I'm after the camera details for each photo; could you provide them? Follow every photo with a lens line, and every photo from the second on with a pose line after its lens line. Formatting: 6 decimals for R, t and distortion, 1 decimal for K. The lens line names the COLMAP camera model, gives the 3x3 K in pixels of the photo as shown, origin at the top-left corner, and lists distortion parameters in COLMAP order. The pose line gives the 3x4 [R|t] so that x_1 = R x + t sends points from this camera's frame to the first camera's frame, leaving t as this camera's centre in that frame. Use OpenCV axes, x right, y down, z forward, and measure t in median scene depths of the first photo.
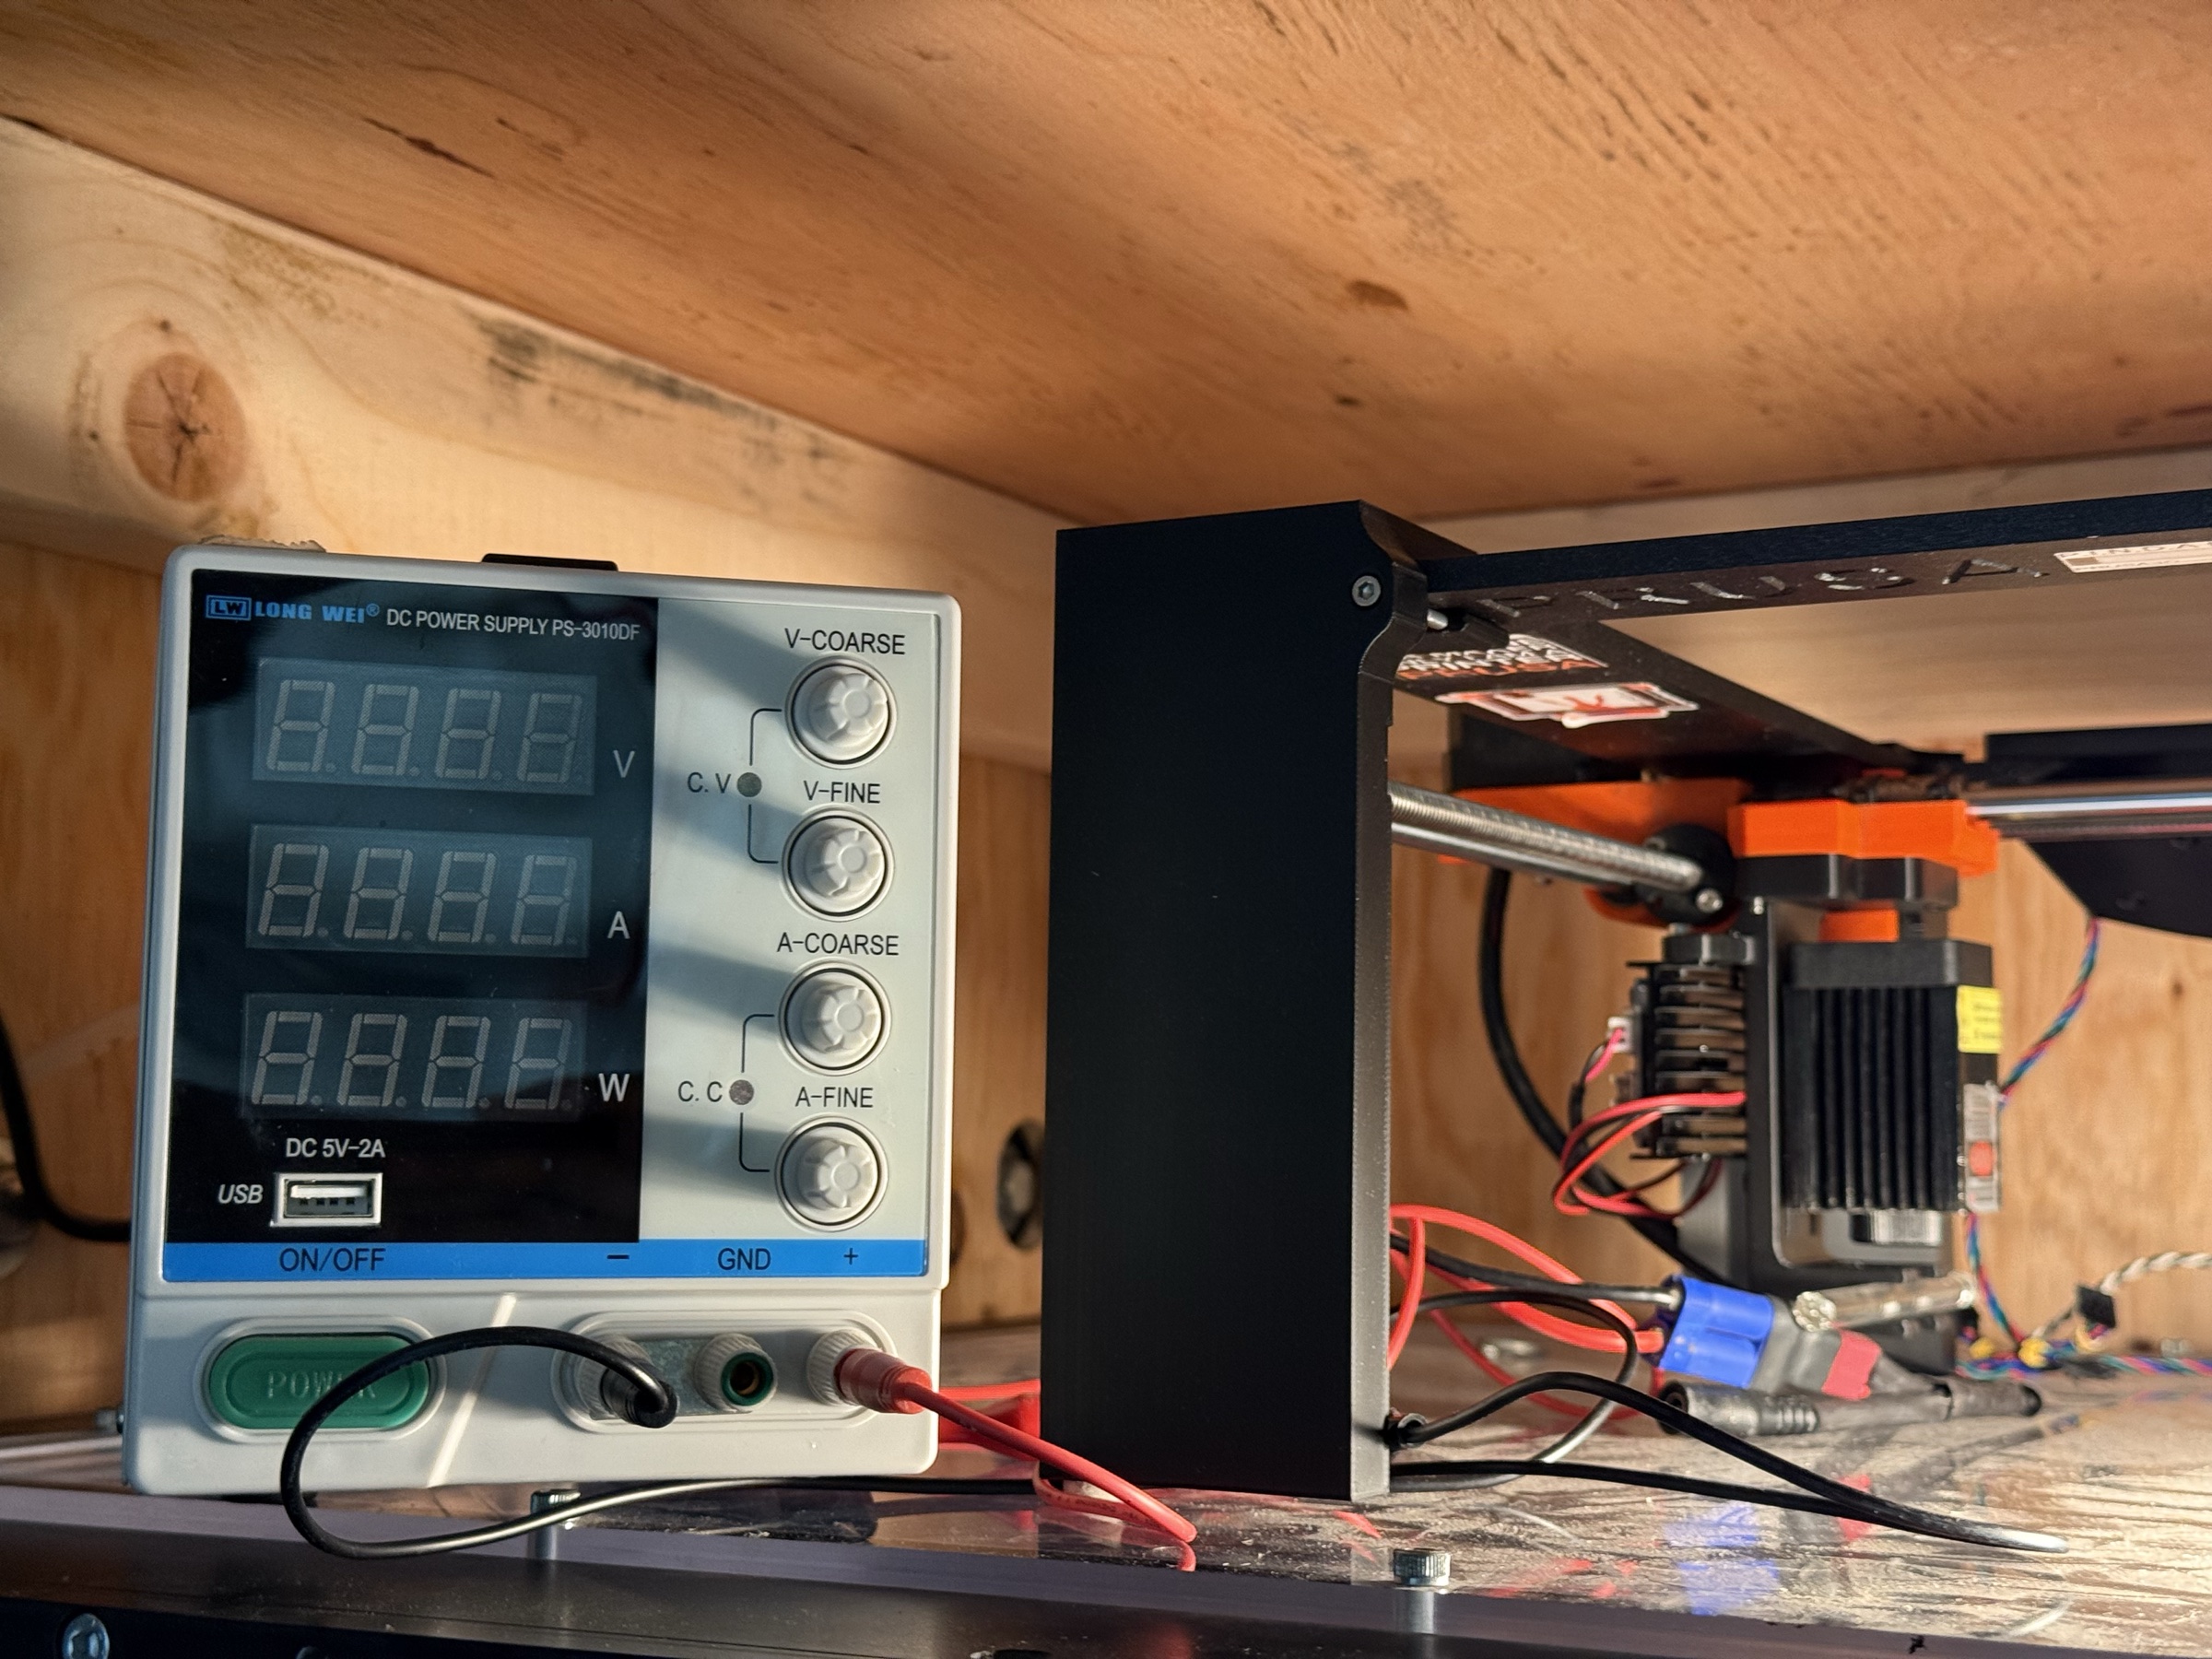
lens RADIAL K [[3145.3, 0, 1105.1], [0, 3145.3, 856.6], [0, 0, 1]] dist [0.188260, -0.492706]
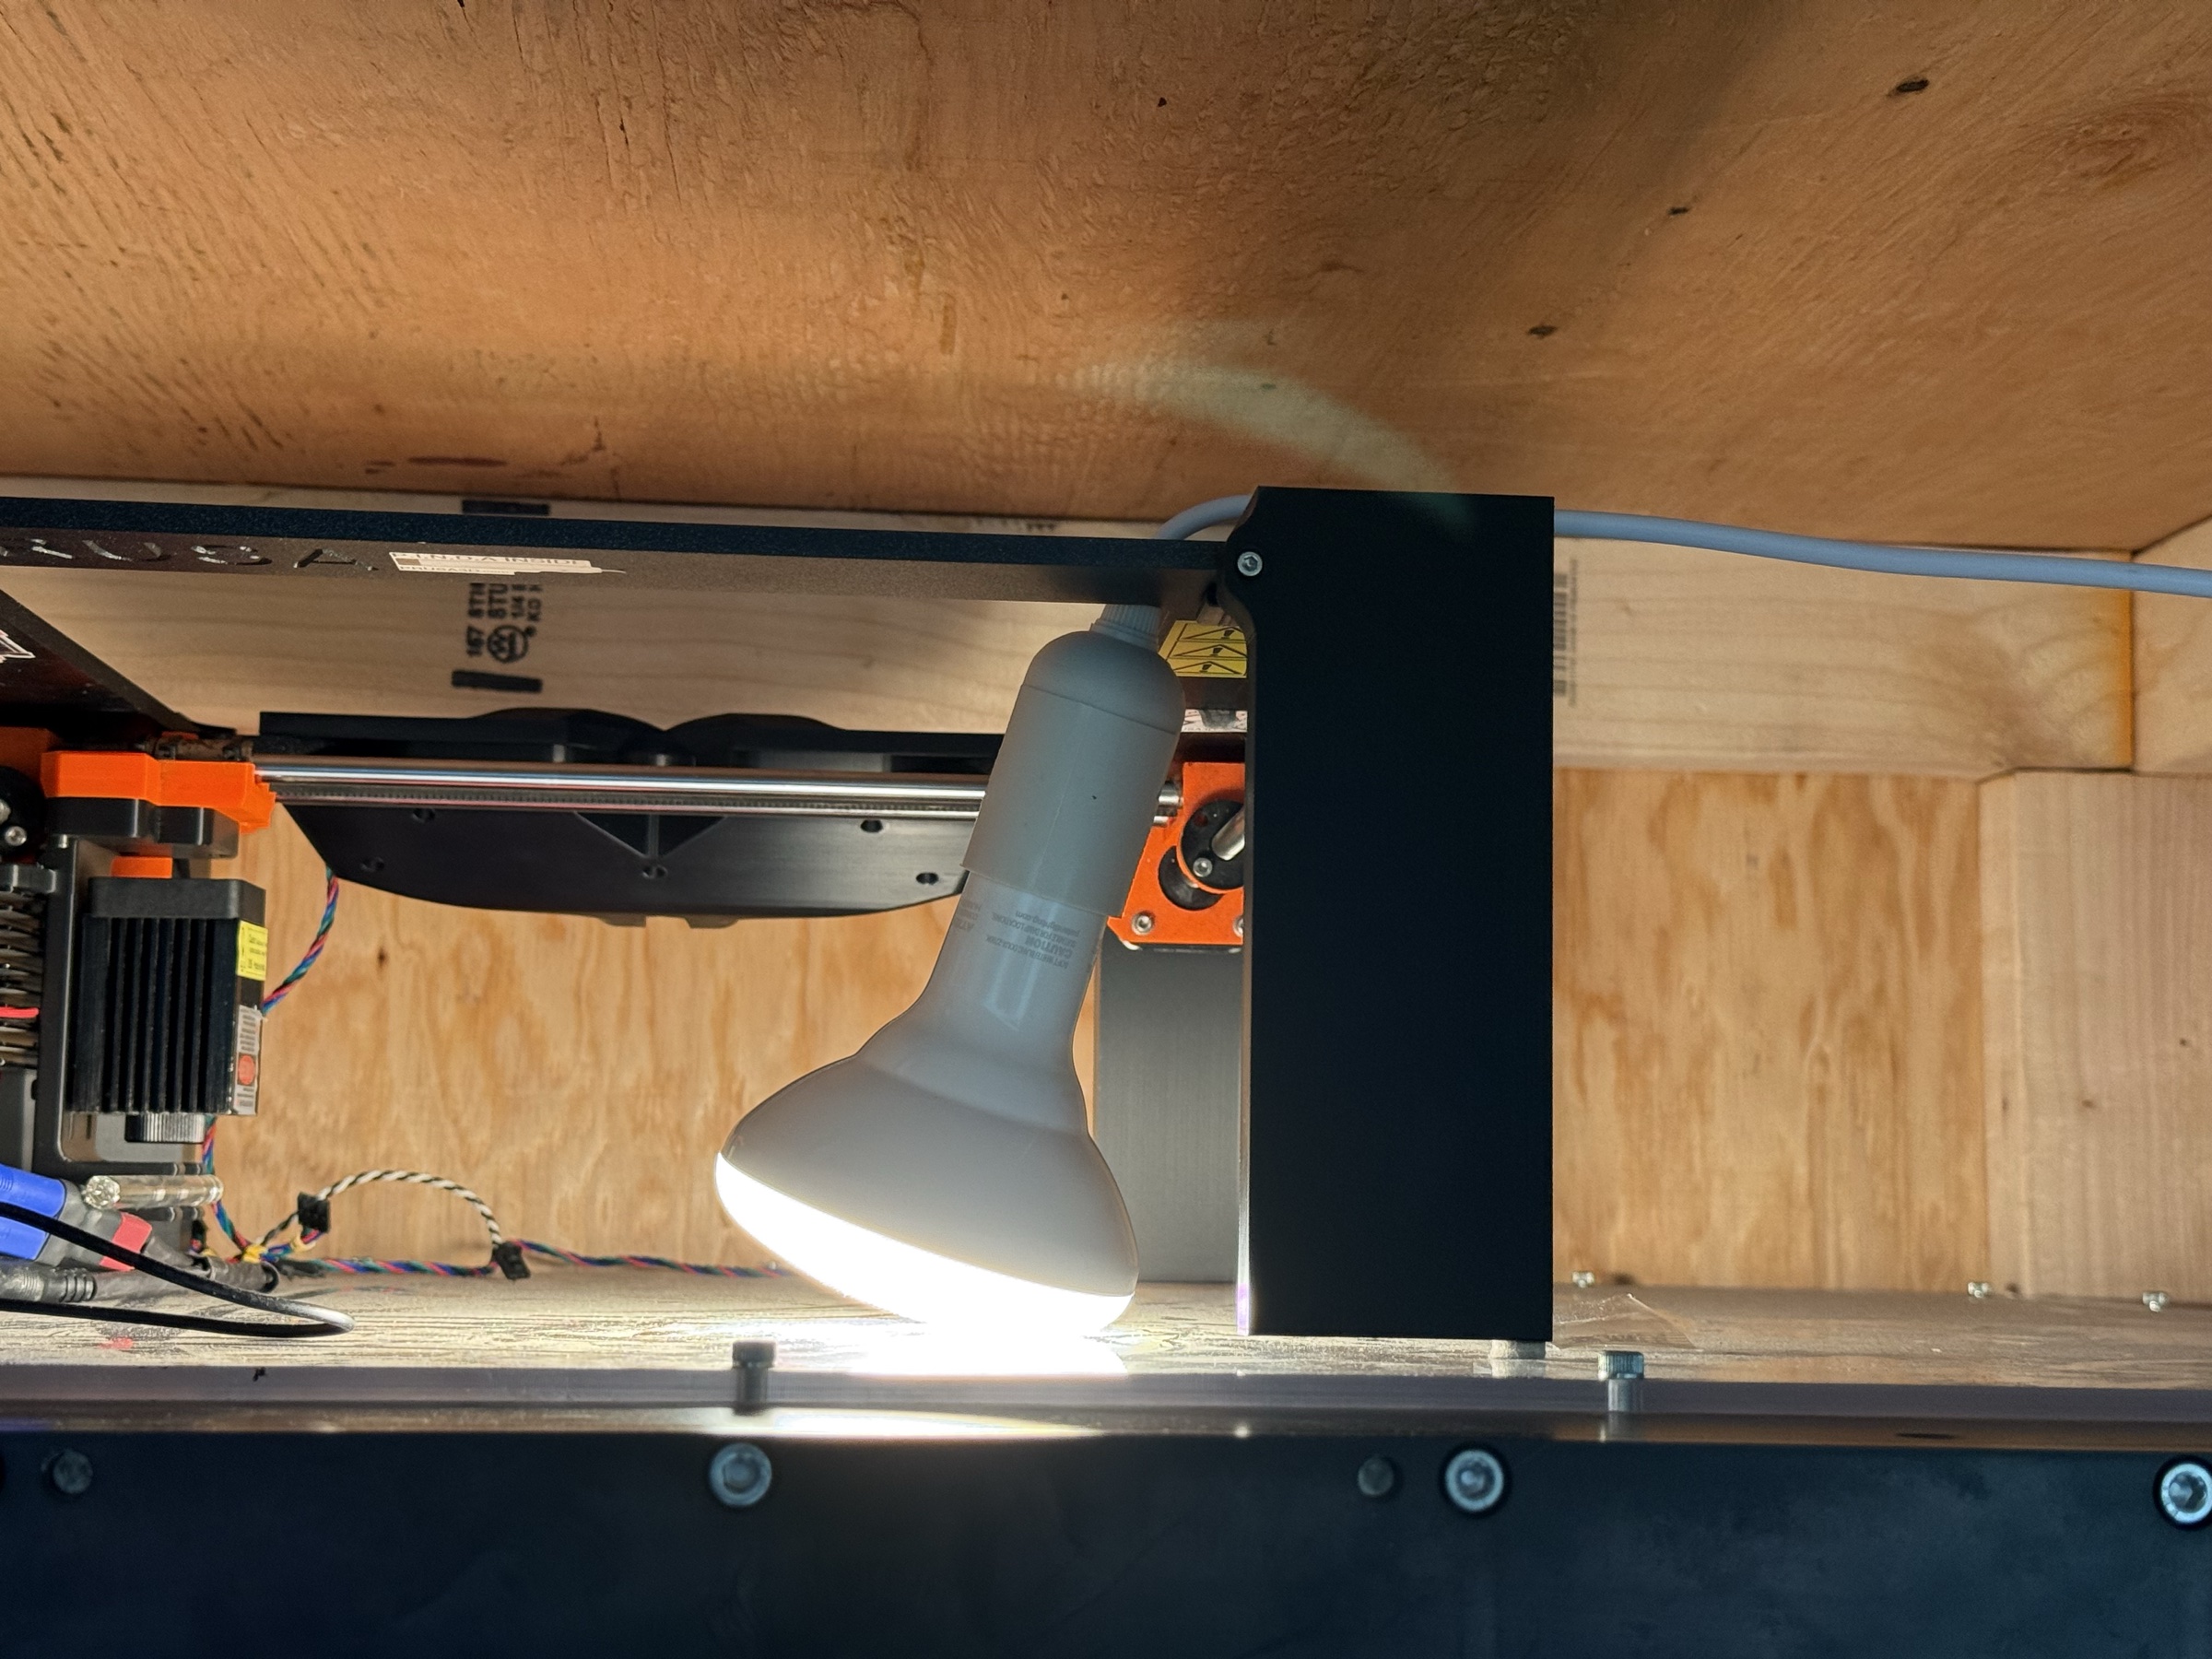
lens RADIAL K [[3145.3, 0, 1105.1], [0, 3145.3, 856.6], [0, 0, 1]] dist [0.188260, -0.492706]
pose [[0.838886, 0.064725, 0.540445, -0.095217], [-0.059076, 0.997866, -0.027809, 0.030357], [-0.541092, -0.008599, 0.840920, -0.149684]]
